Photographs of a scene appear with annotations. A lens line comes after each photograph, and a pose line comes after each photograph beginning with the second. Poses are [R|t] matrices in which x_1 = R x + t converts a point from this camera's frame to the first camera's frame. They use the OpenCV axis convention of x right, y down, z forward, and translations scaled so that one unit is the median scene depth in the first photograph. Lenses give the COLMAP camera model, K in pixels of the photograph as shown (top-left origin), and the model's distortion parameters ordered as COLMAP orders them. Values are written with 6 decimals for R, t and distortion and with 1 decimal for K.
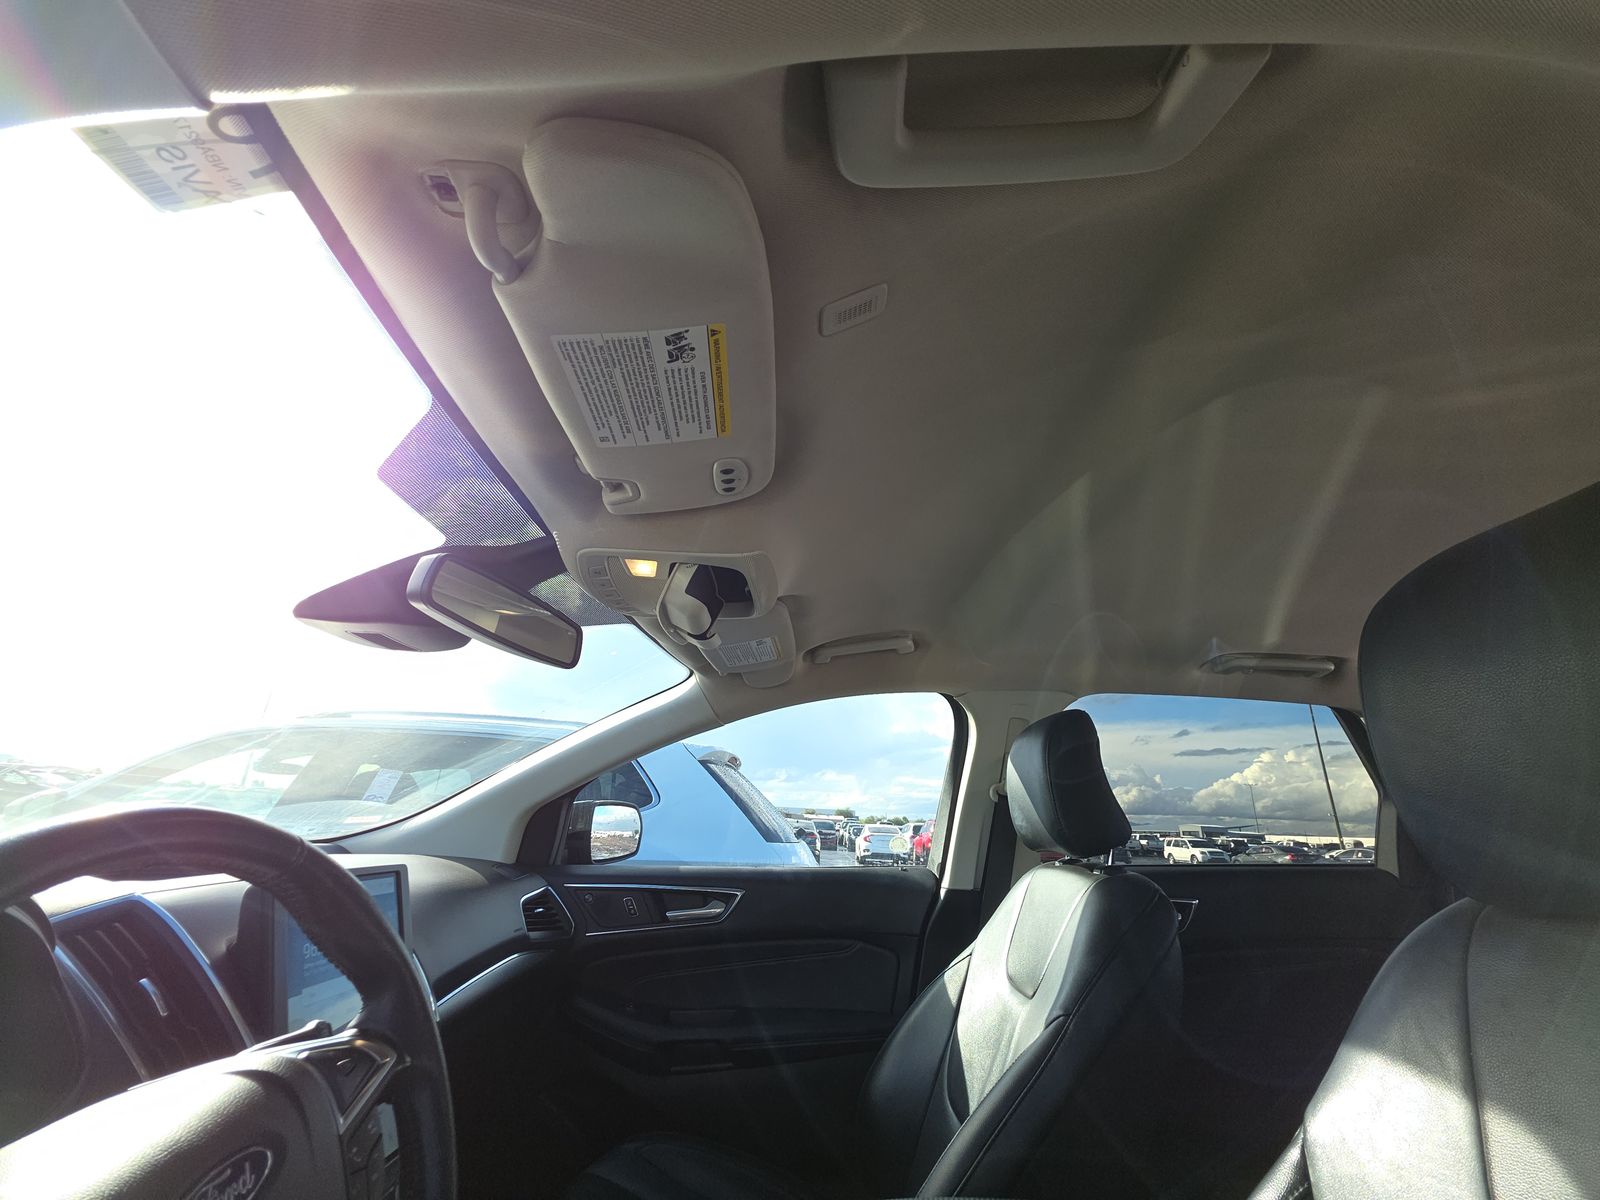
lens RADIAL K [[631.7, 0, 800.0], [0, 631.7, 600.0], [0, 0, 1]] dist [0.003599, -0.000275]
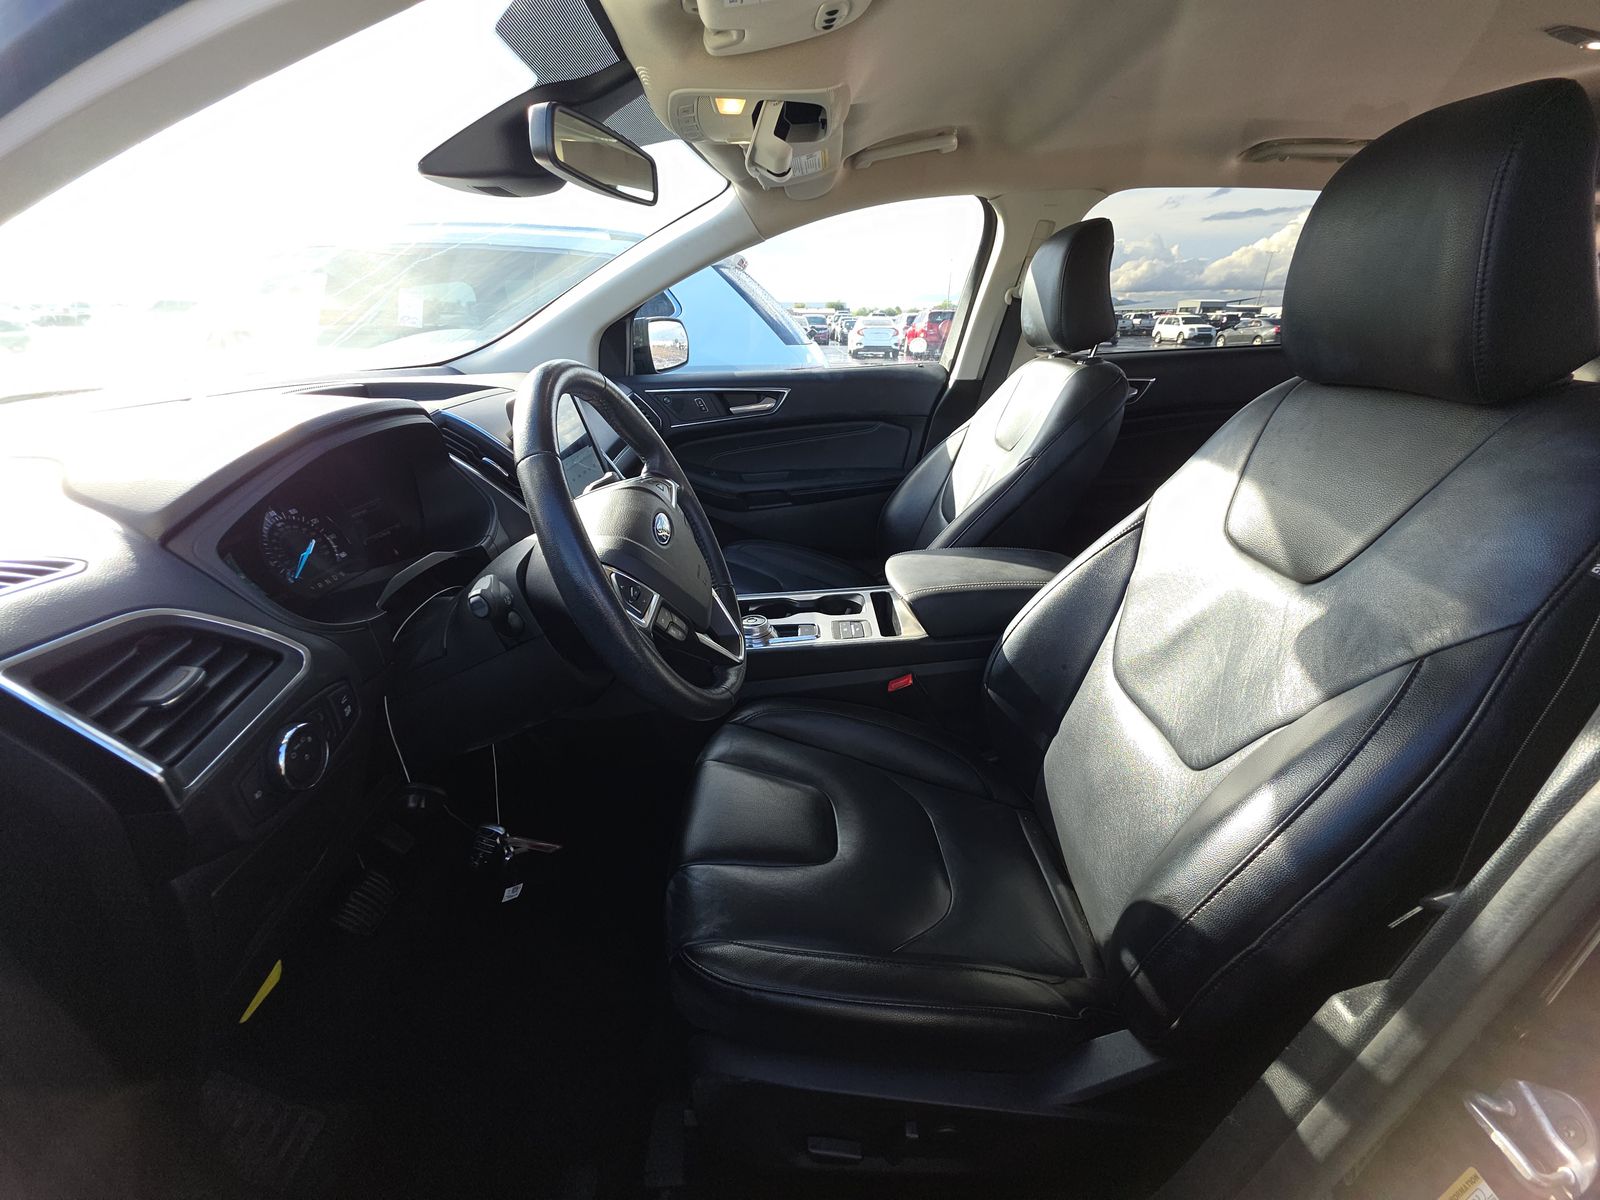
lens RADIAL K [[626.9, 0, 794.8], [0, 626.9, 597.4], [0, 0, 1]] dist [0.010533, -0.007307]
pose [[0.999025, -0.043039, -0.009825, -0.085525], [0.038011, 0.725423, 0.687253, -0.089809], [-0.022452, -0.686957, 0.726351, -0.176245]]
